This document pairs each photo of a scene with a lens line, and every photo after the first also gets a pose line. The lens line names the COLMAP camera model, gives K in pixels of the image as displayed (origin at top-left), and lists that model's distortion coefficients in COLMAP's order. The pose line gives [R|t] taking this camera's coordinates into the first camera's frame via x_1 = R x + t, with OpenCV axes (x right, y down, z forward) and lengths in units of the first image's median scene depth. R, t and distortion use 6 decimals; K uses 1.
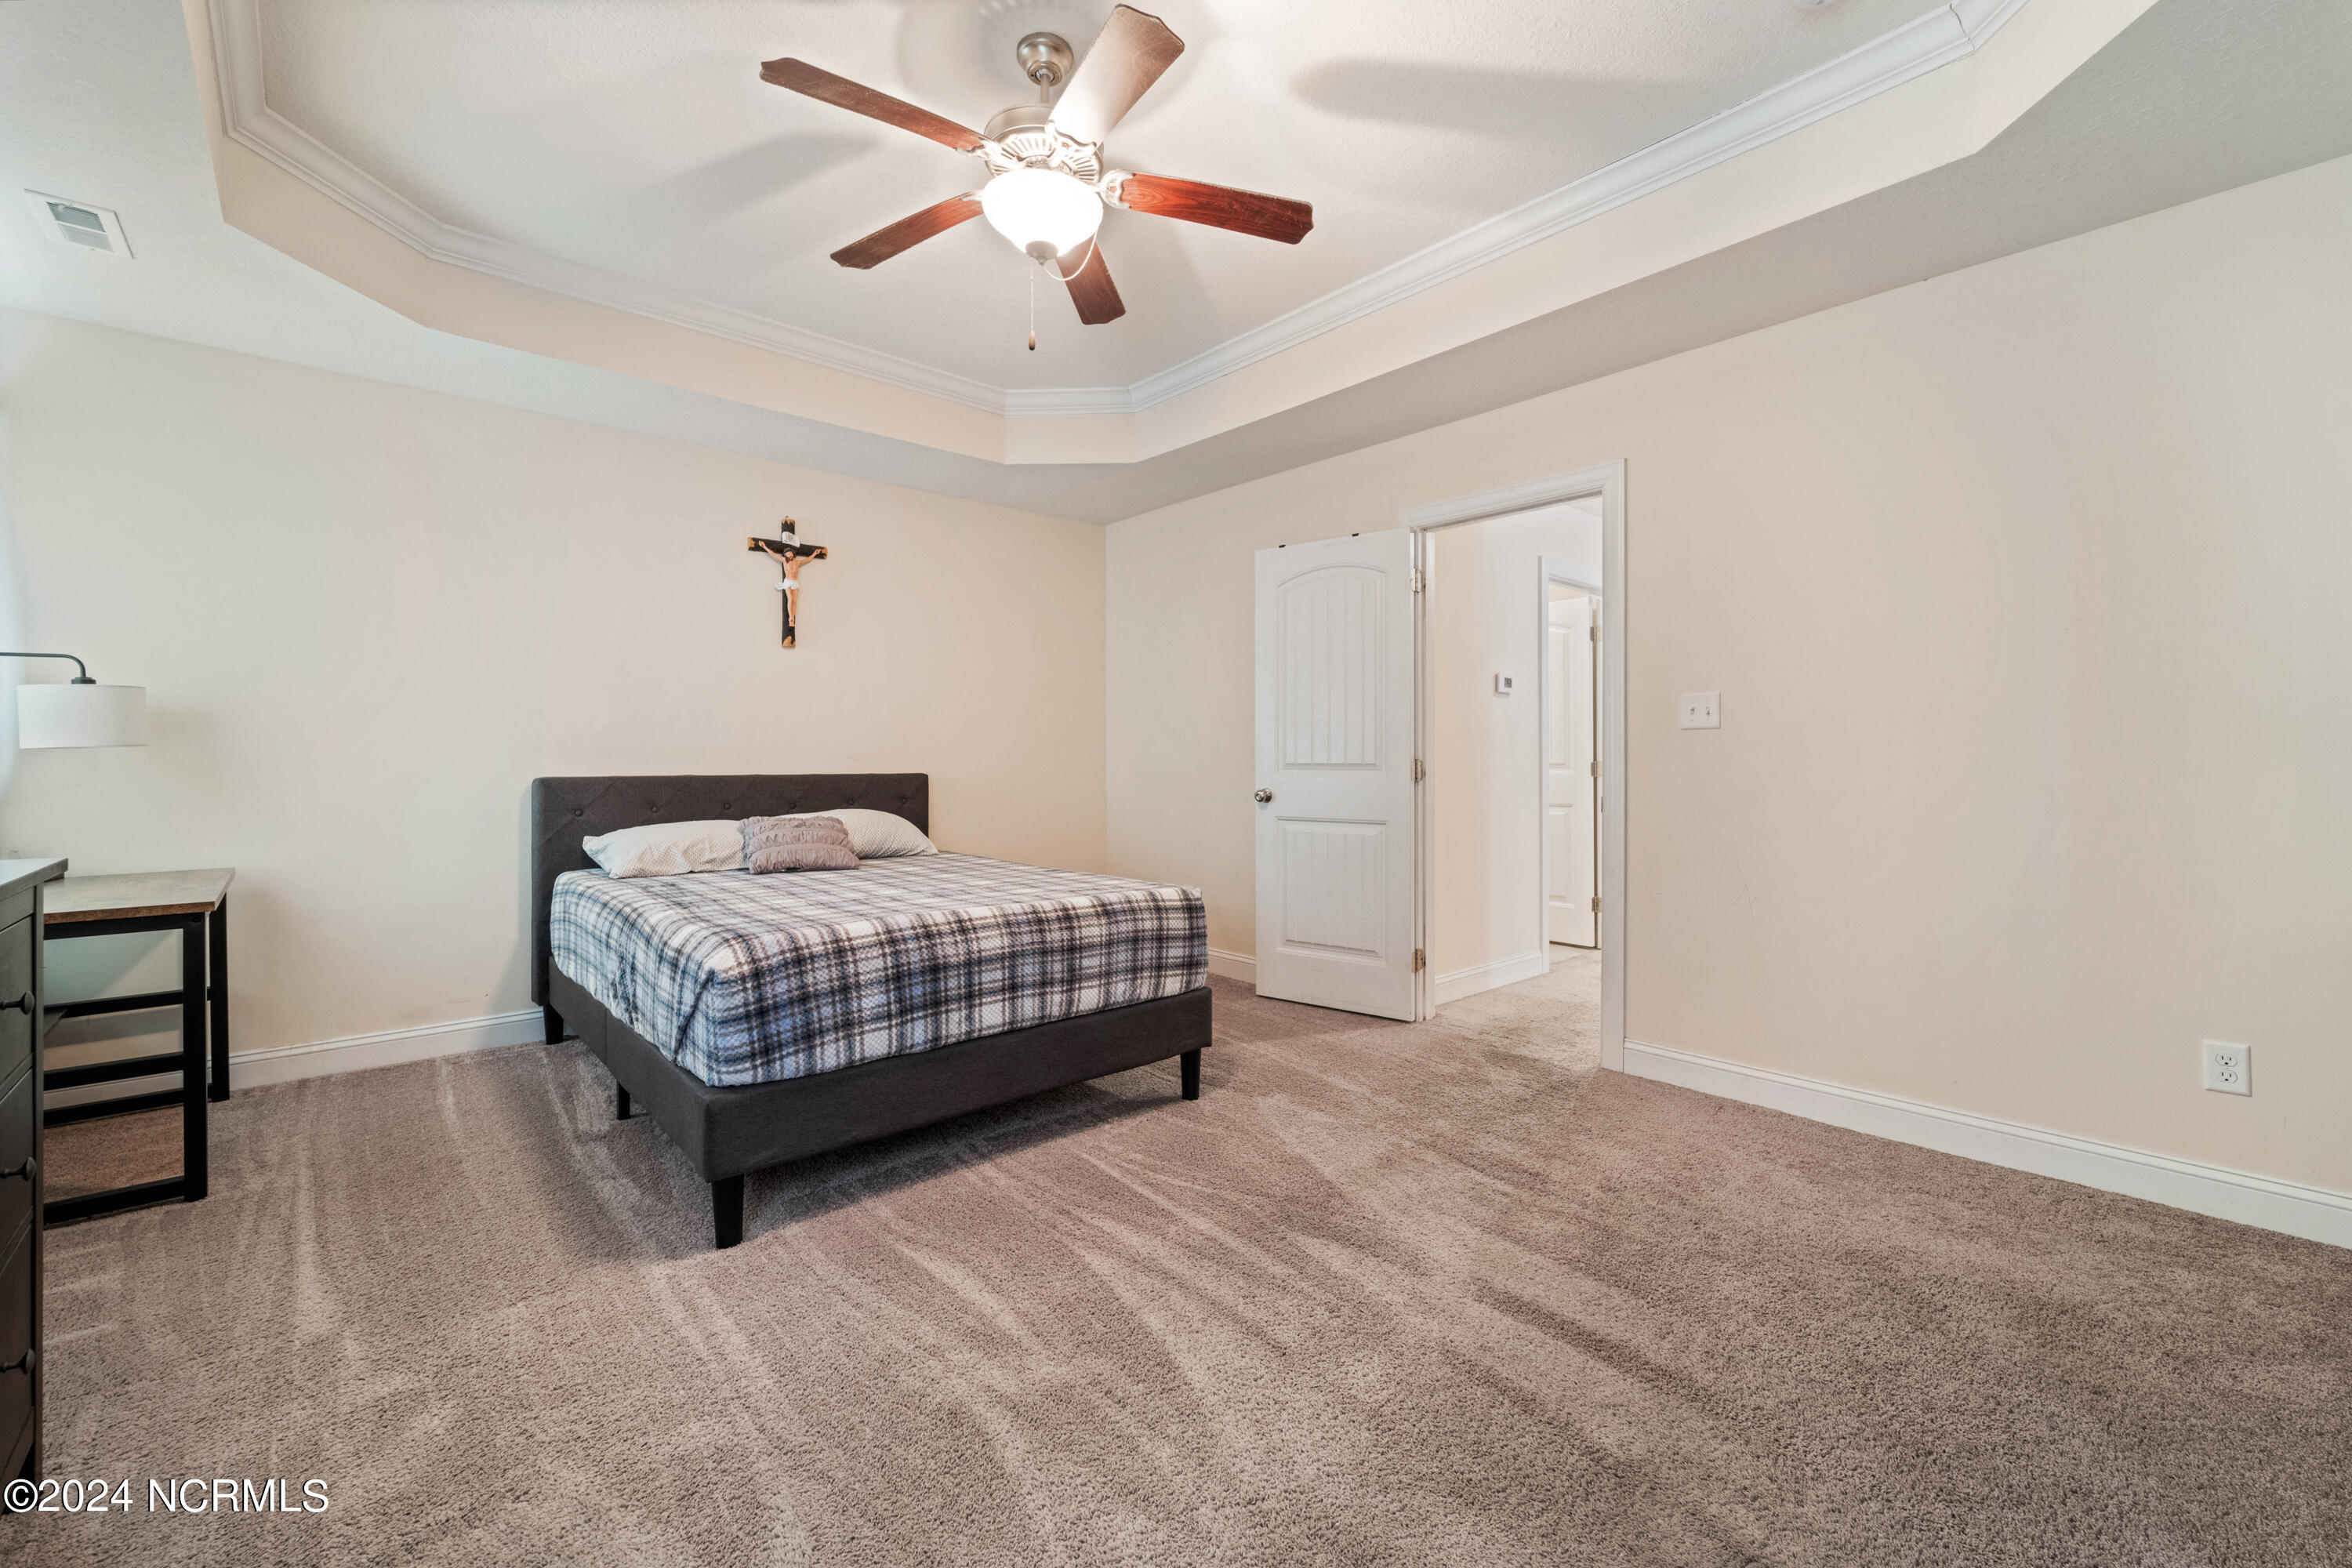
lens RADIAL K [[957.7, 0, 1167.5], [0, 957.7, 751.2], [0, 0, 1]] dist [0.000582, -0.000169]
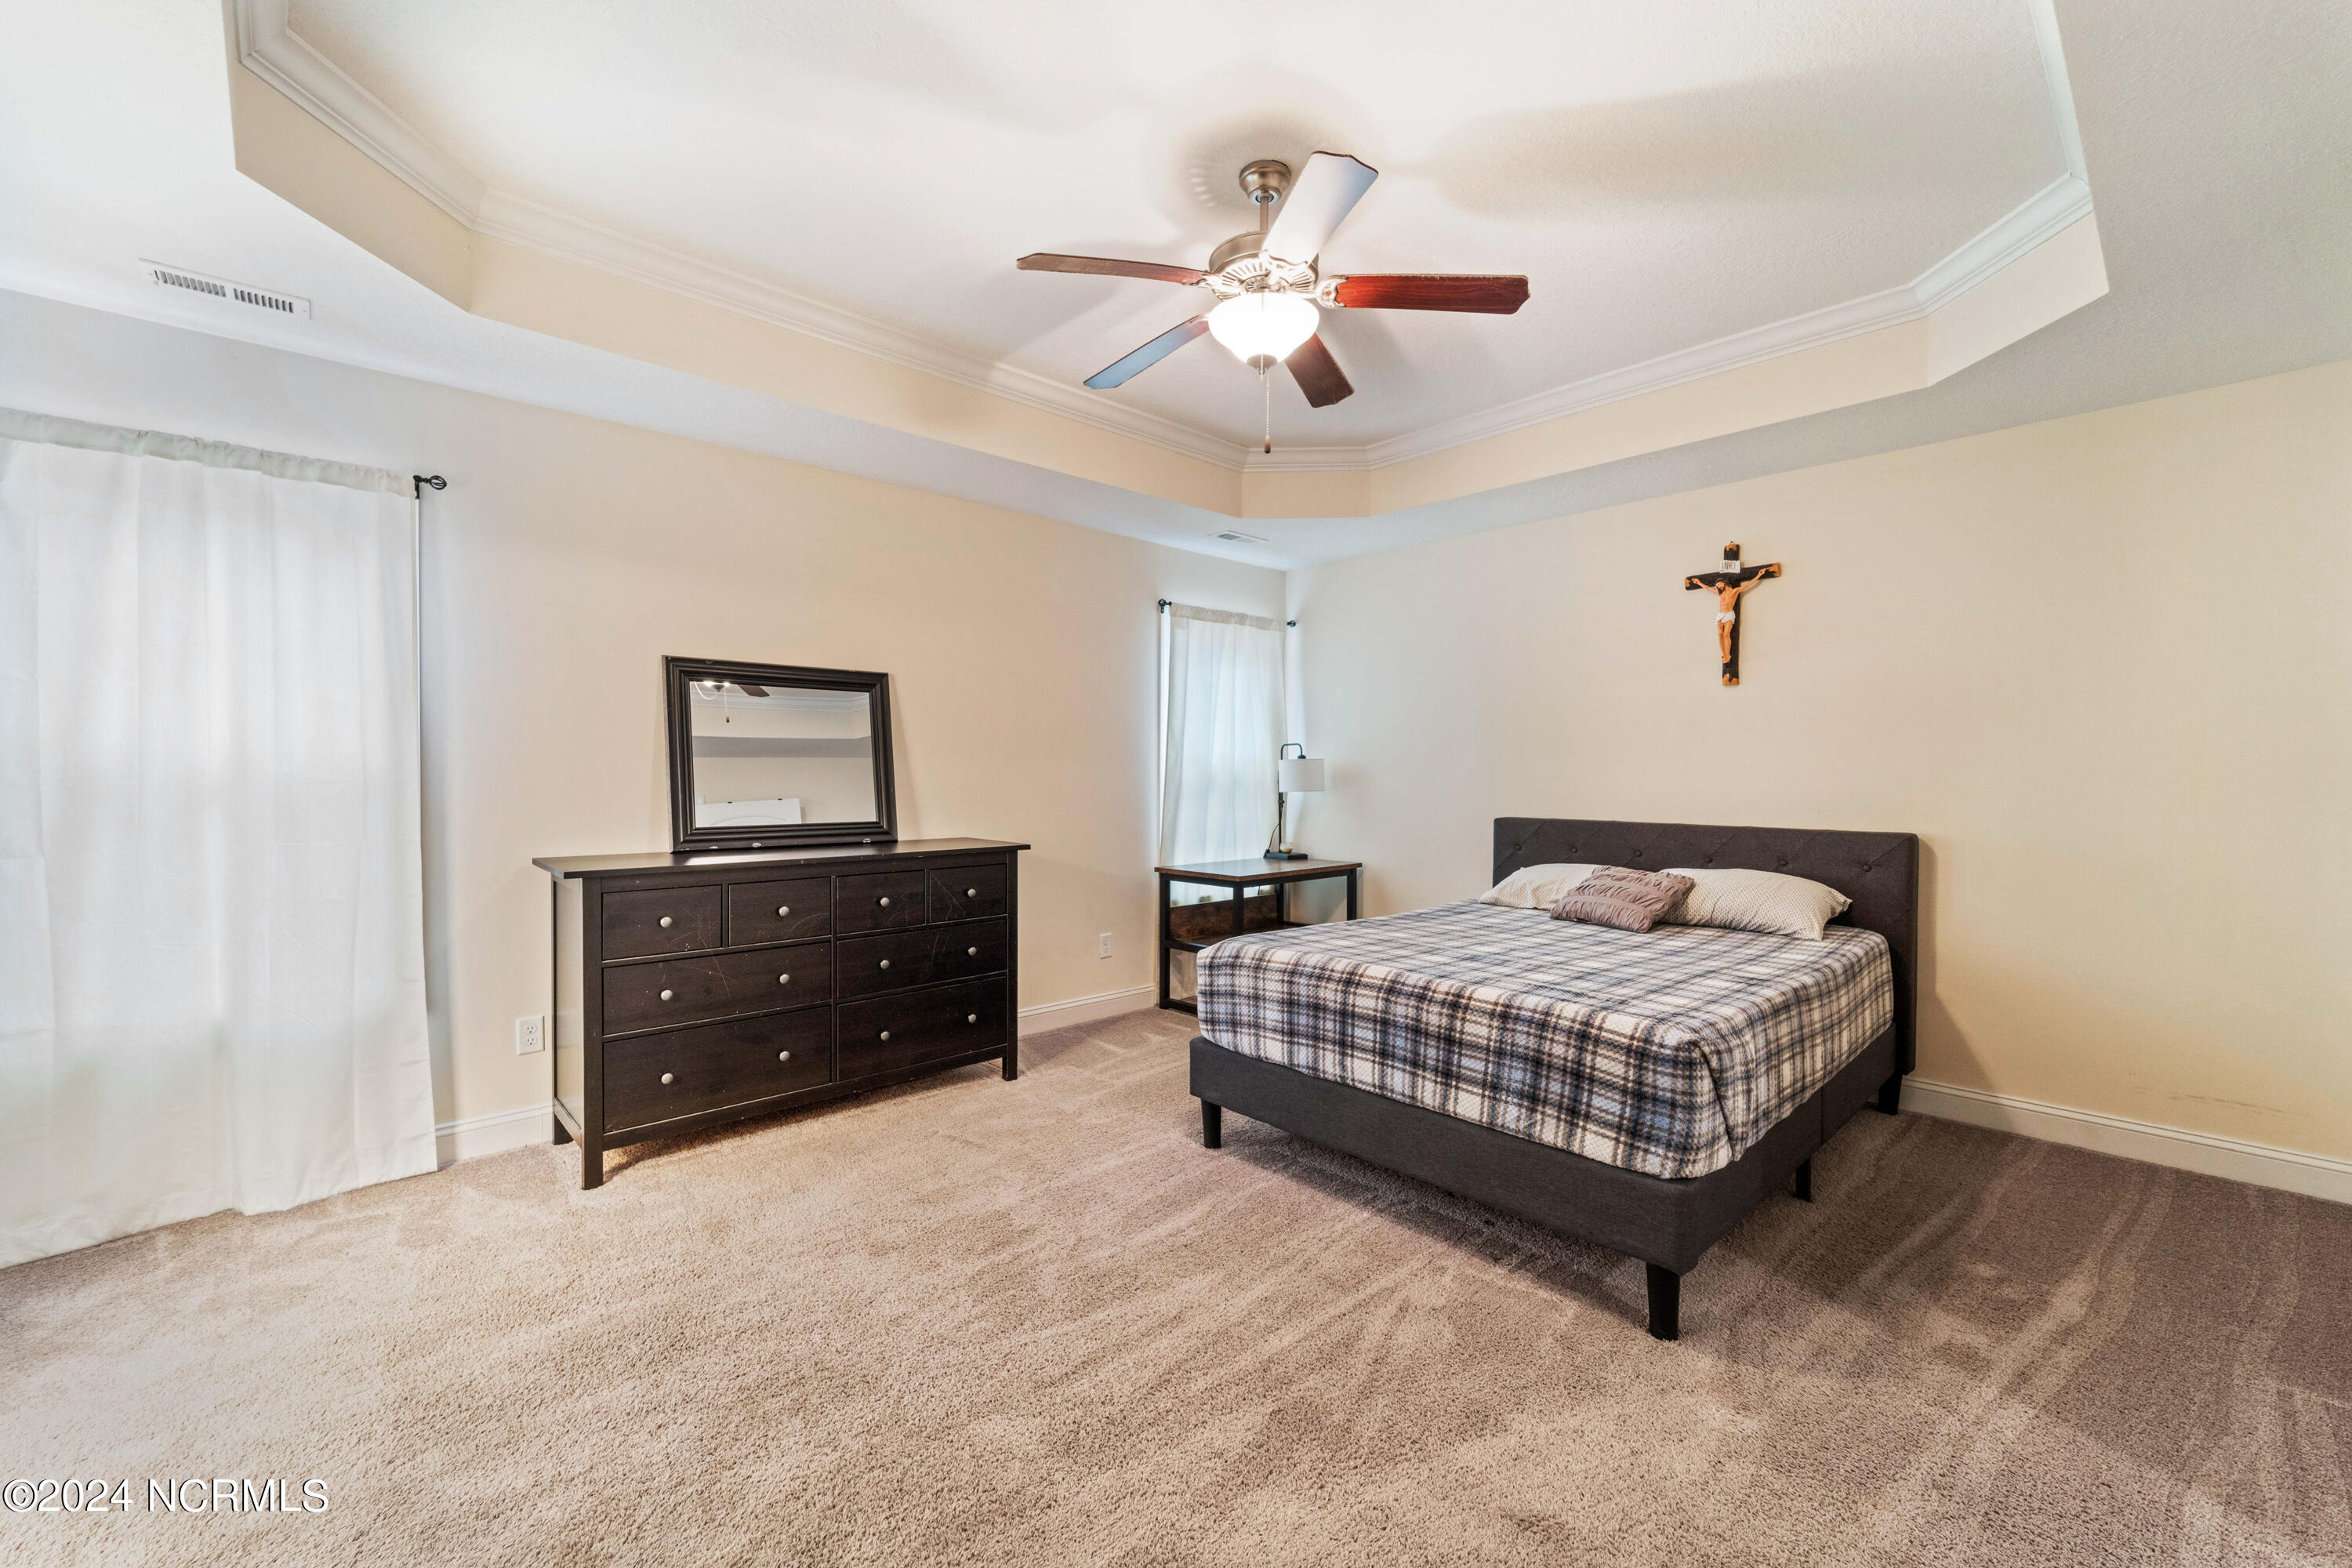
lens RADIAL K [[941.6, 0, 1180.5], [0, 941.6, 773.1], [0, 0, 1]] dist [-0.000525, -0.000393]
pose [[0.027810, -0.000217, -0.999613, 0.818301], [0.006628, 0.999978, -0.000033, -0.048407], [0.999591, -0.006625, 0.027811, 0.762122]]
